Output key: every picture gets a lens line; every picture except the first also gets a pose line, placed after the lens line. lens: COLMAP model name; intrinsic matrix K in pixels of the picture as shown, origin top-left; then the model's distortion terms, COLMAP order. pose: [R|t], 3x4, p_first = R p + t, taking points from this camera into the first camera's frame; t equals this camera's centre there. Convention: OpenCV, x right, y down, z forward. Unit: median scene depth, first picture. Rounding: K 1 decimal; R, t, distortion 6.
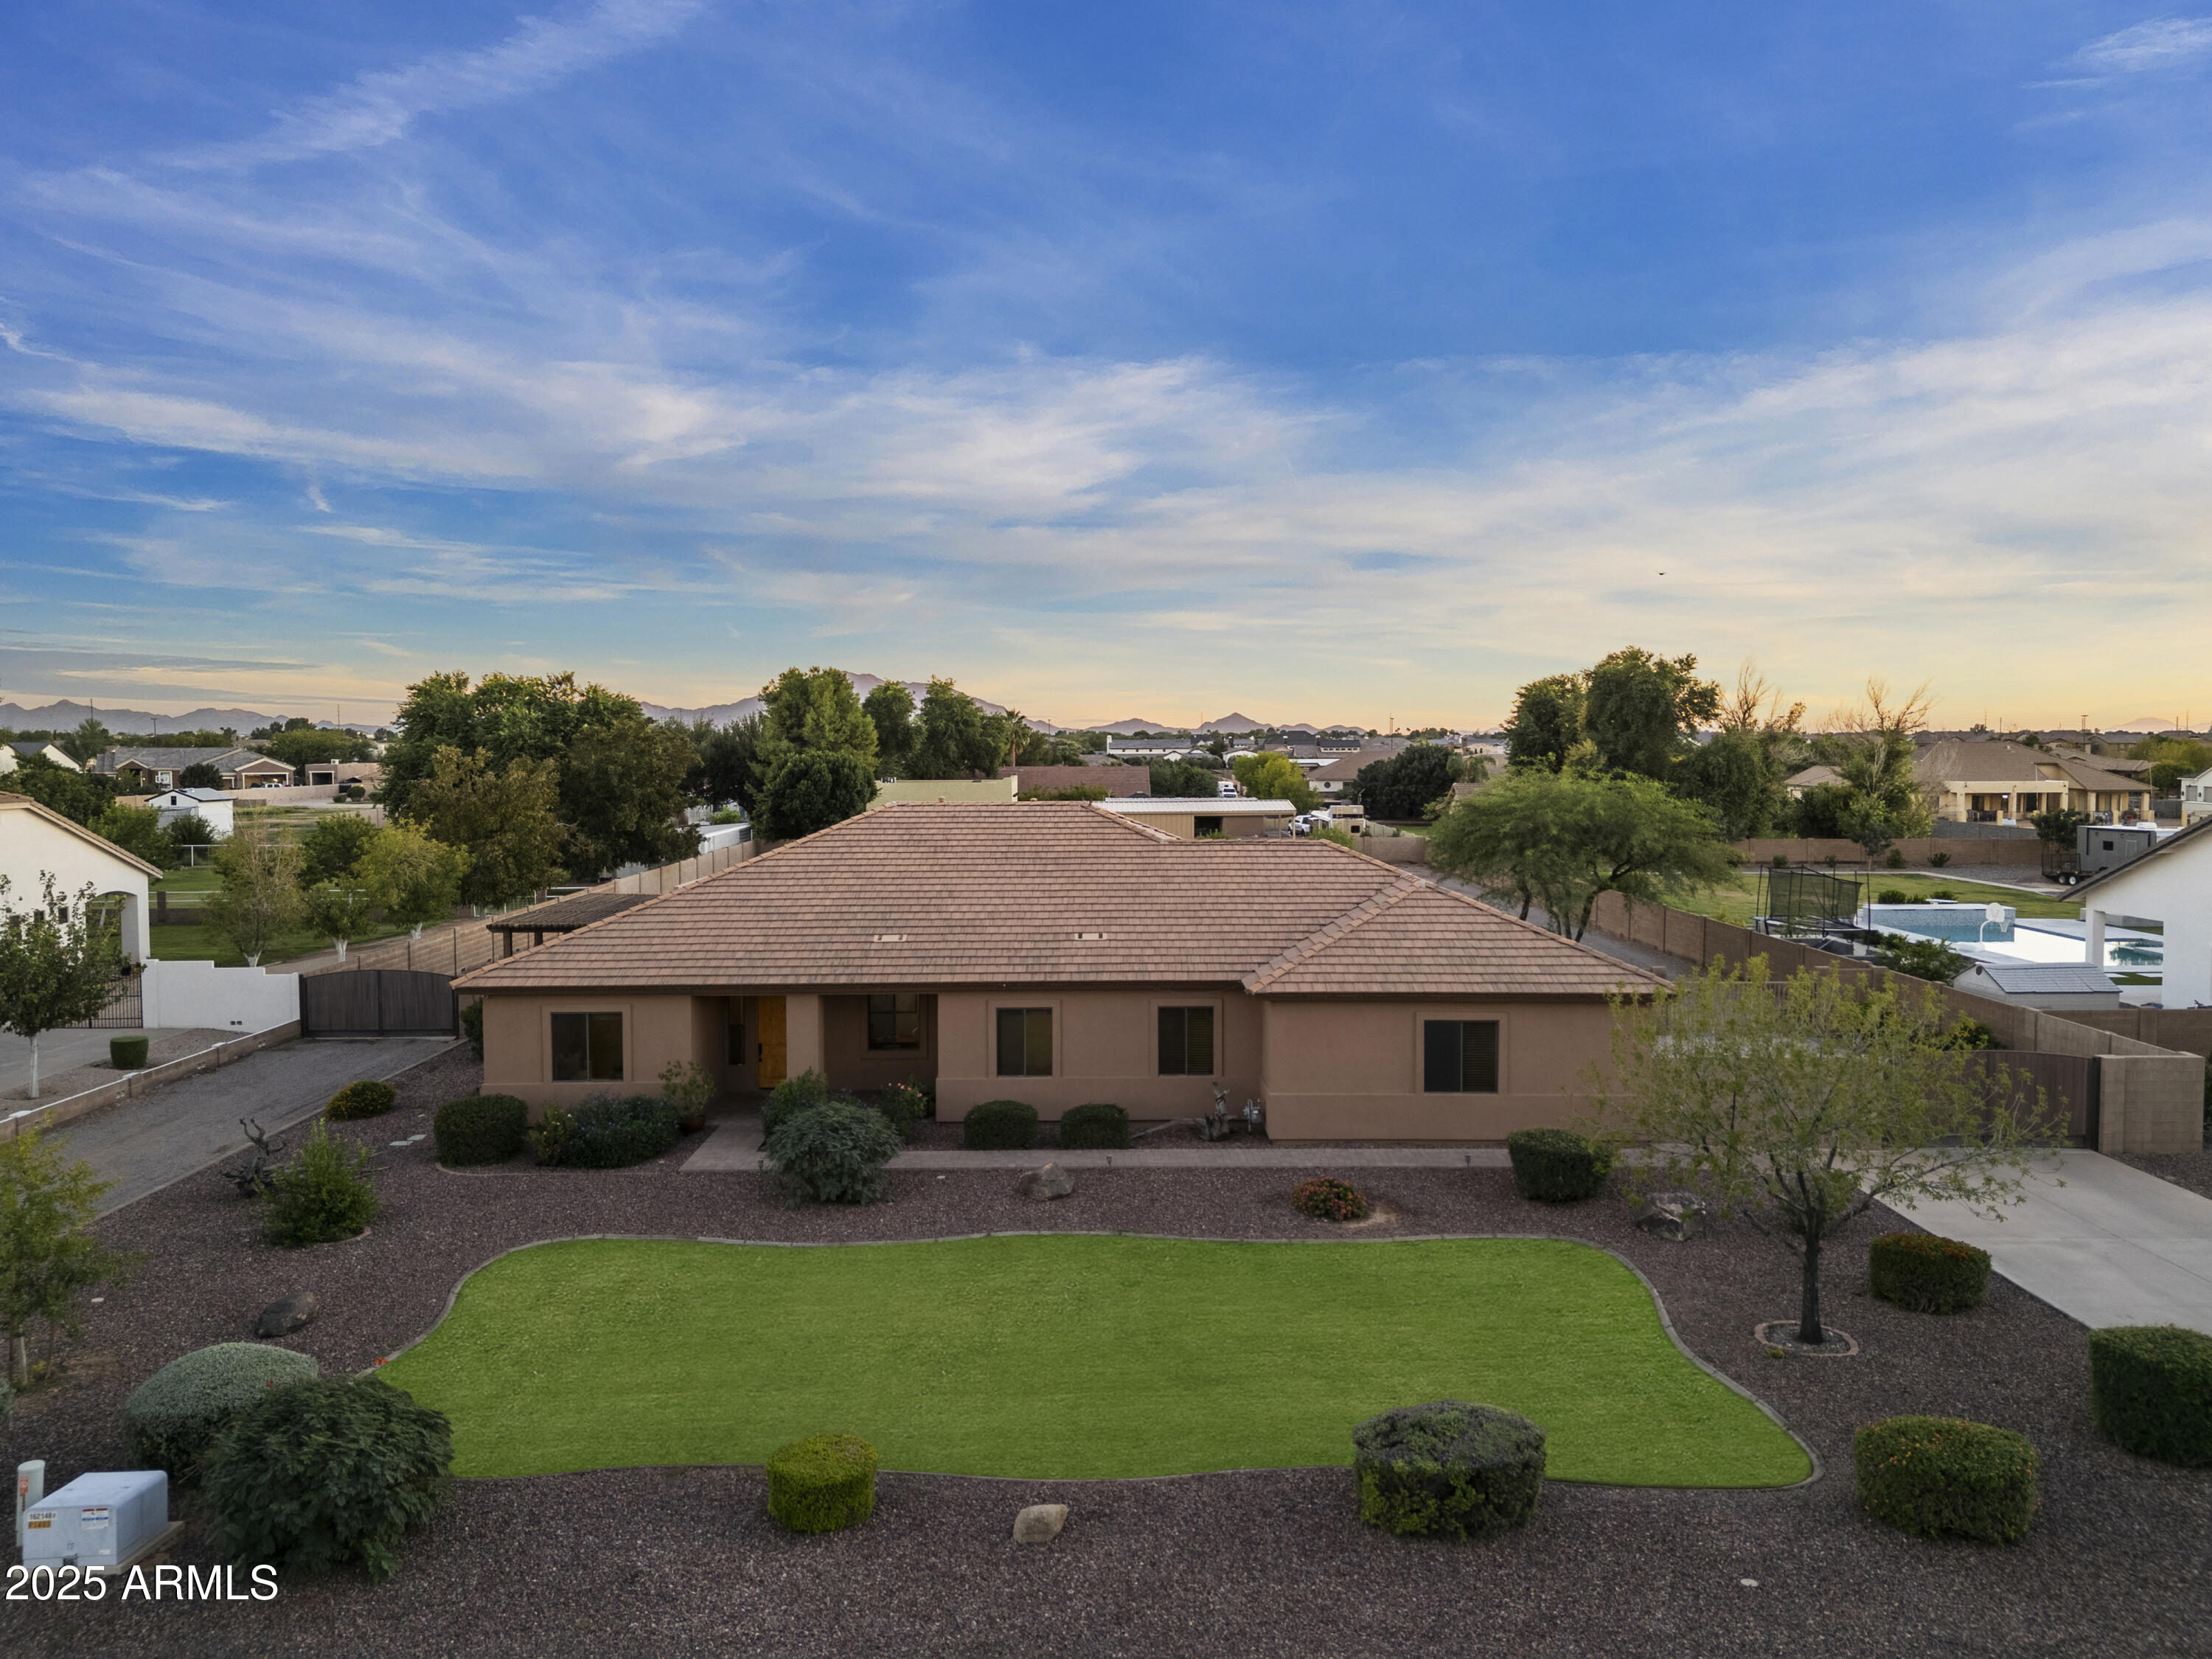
lens RADIAL K [[1567.7, 0, 1083.1], [0, 1567.7, 823.7], [0, 0, 1]] dist [0.055082, -0.038104]
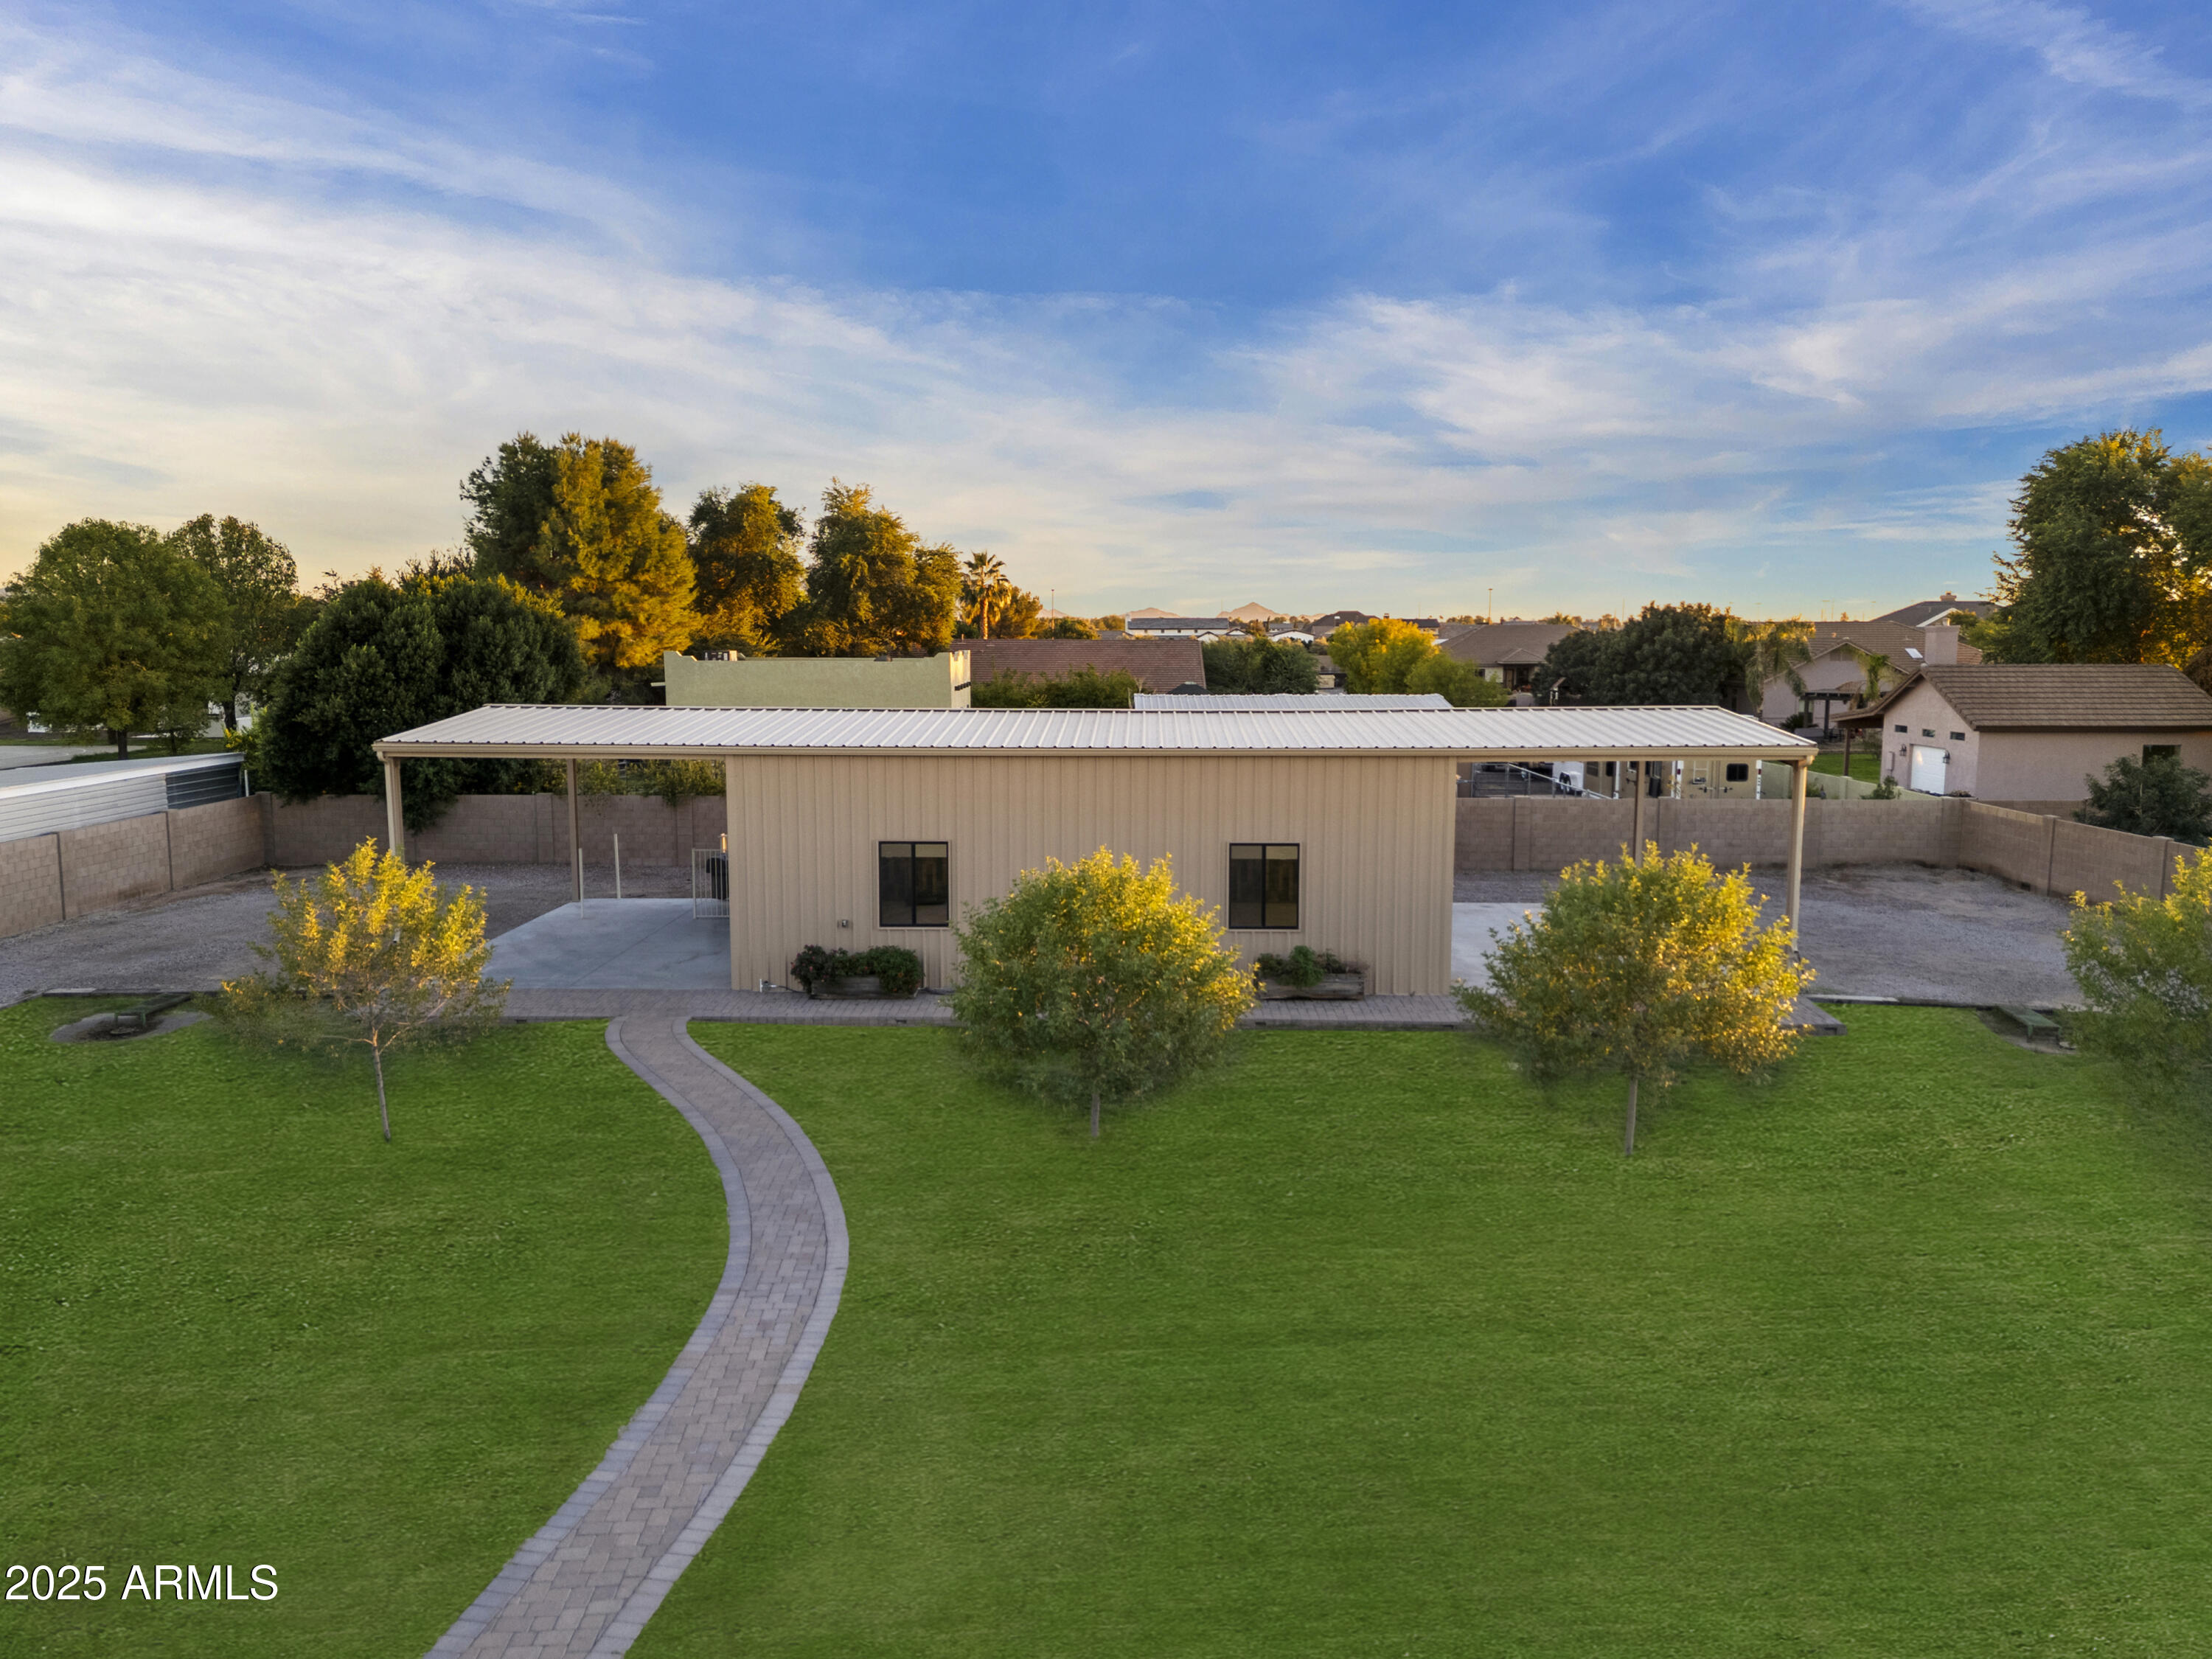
lens RADIAL K [[1567.7, 0, 1111.2], [0, 1567.7, 830.5], [0, 0, 1]] dist [0.055082, -0.038104]
pose [[0.999943, 0.004909, 0.009442, 0.003055], [-0.005594, 0.997246, 0.073958, -0.009104], [-0.009053, -0.074006, 0.997217, 0.468298]]
